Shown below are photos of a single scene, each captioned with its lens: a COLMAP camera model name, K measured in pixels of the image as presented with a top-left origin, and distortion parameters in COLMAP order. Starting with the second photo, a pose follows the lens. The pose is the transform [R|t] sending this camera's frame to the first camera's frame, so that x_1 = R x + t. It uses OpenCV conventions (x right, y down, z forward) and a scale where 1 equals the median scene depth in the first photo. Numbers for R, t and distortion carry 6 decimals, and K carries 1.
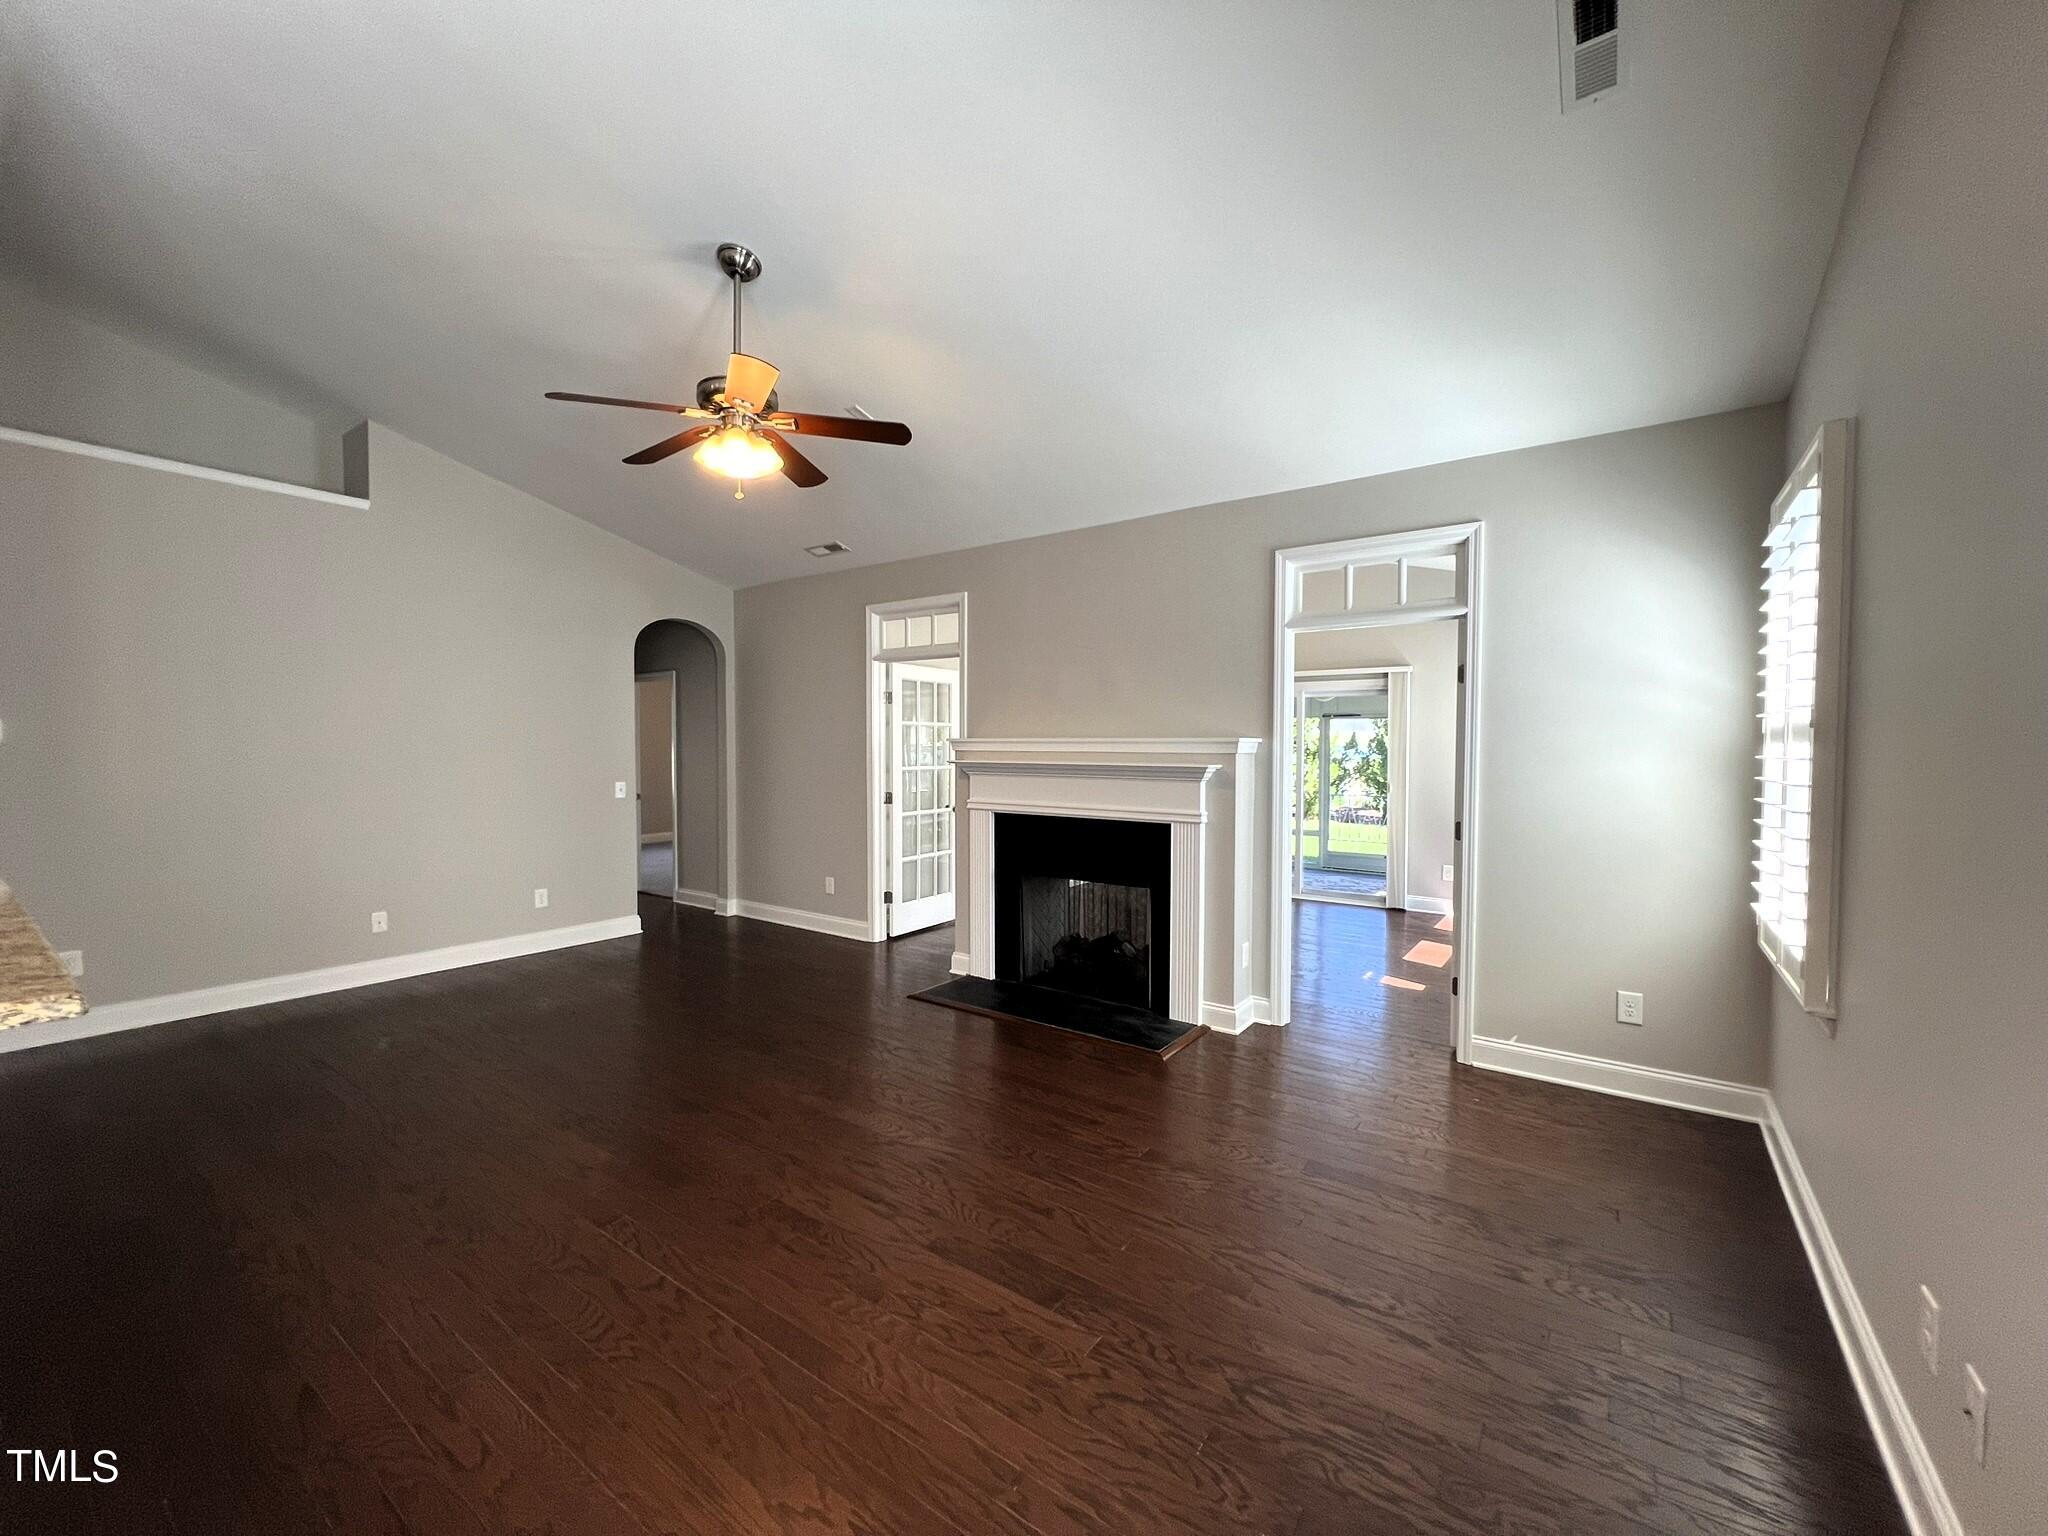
lens RADIAL K [[825.0, 0, 1024.0], [0, 825.0, 768.0], [0, 0, 1]] dist [-0.001504, 0.000103]
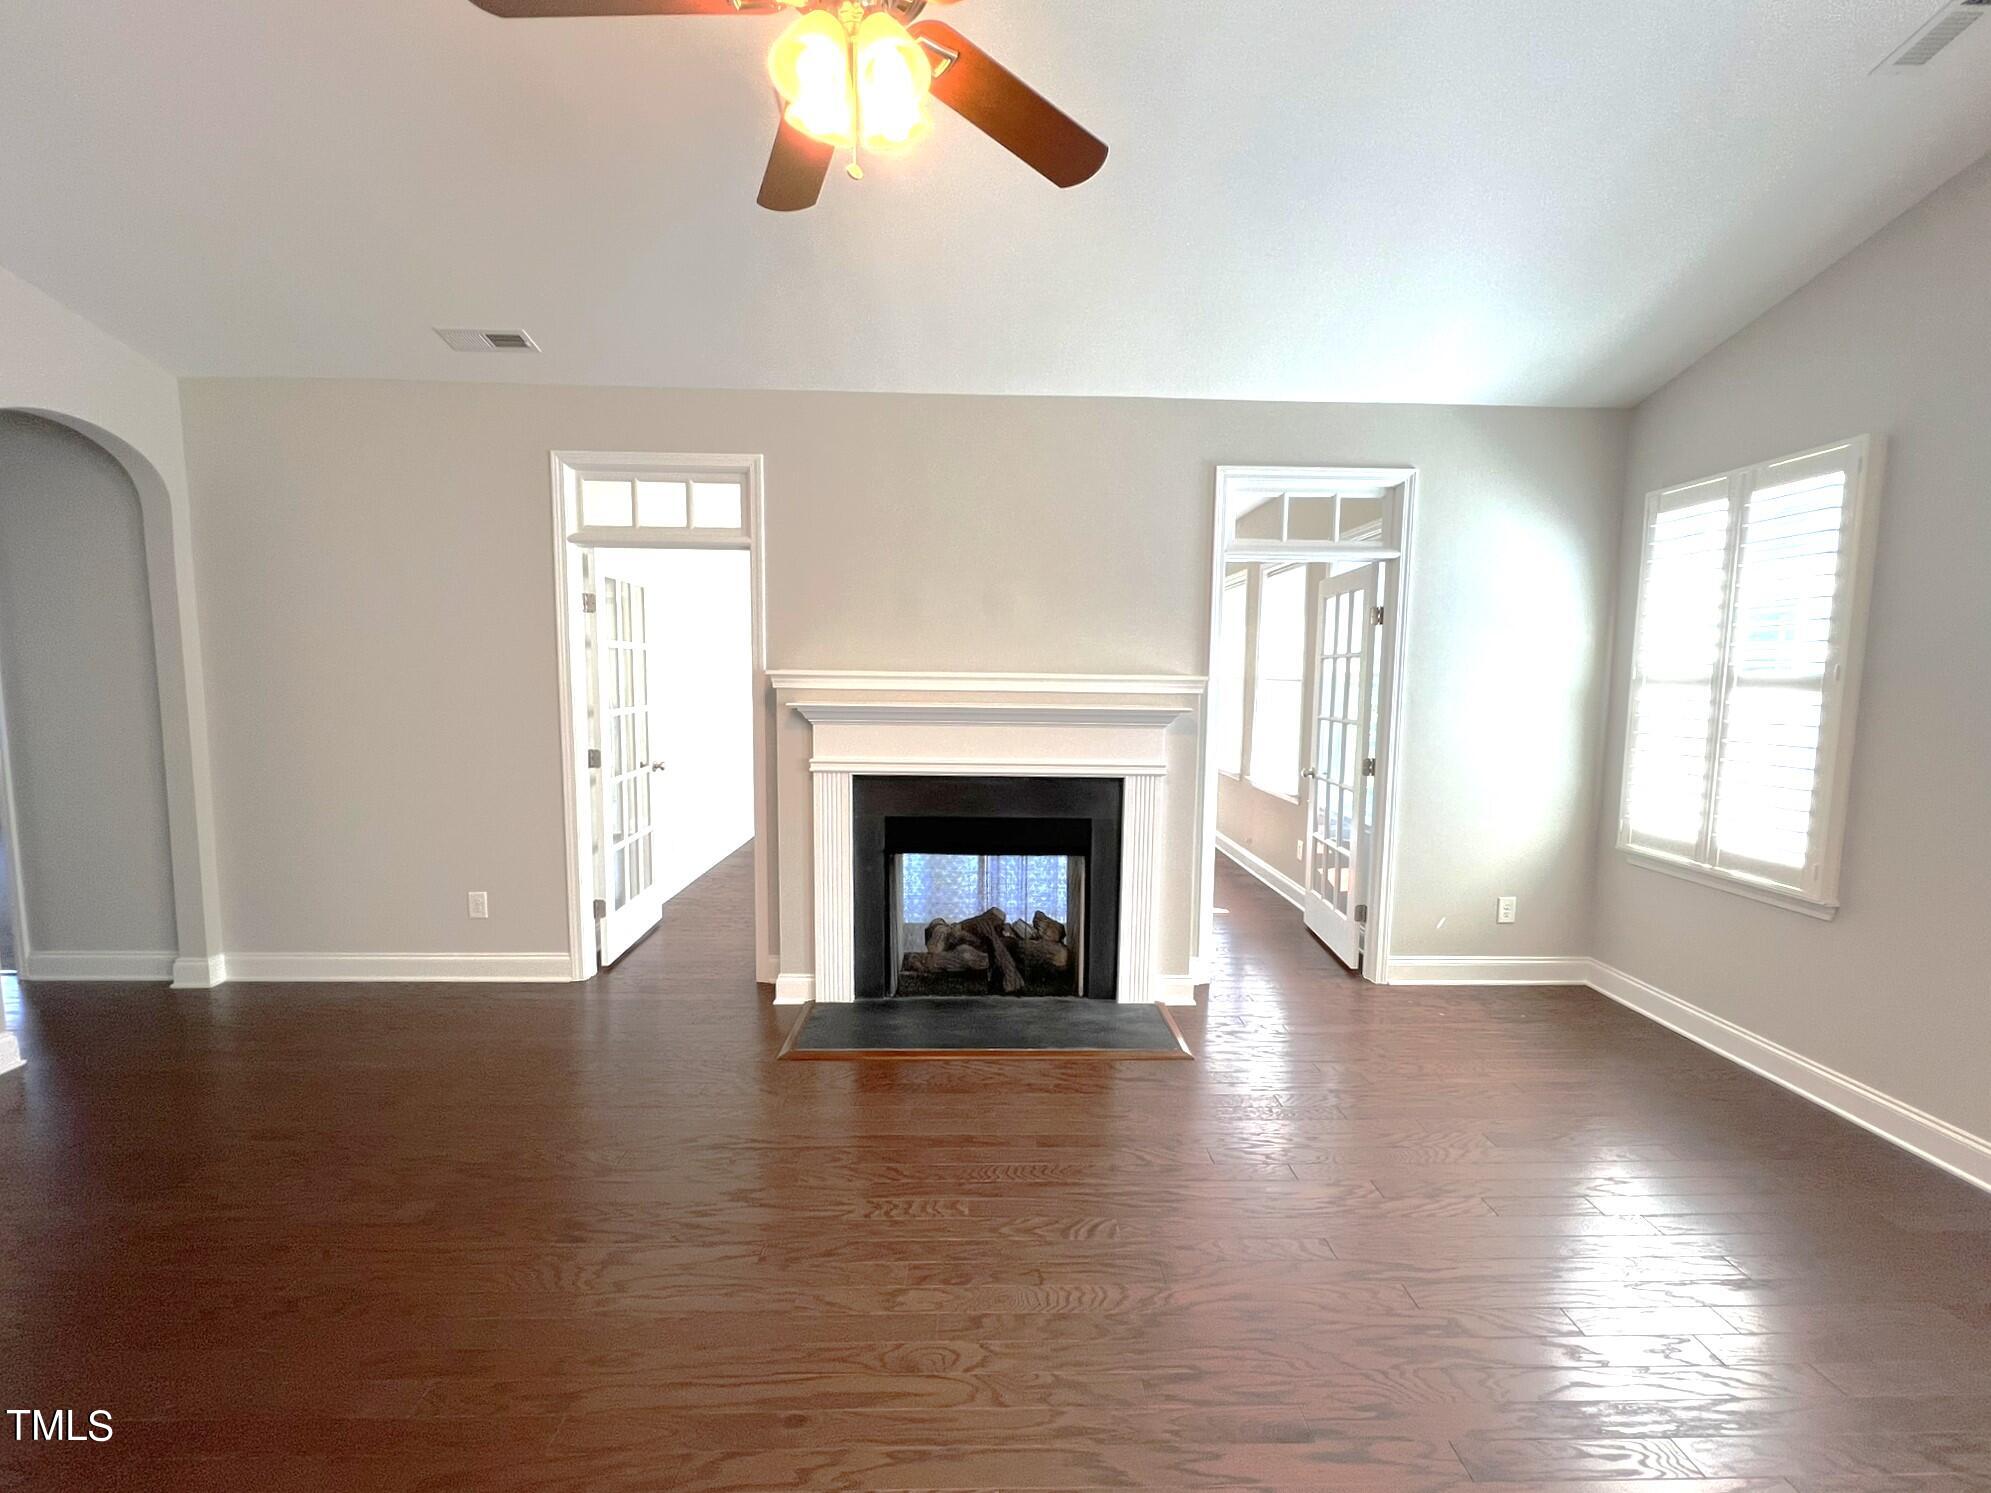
lens RADIAL K [[830.1, 0, 995.5], [0, 830.1, 746.5], [0, 0, 1]] dist [0.000403, -0.000112]
pose [[0.793055, -0.049182, 0.607162, -0.344736], [0.006506, 0.997362, 0.072293, -0.020483], [-0.609116, -0.053382, 0.791283, 0.322495]]
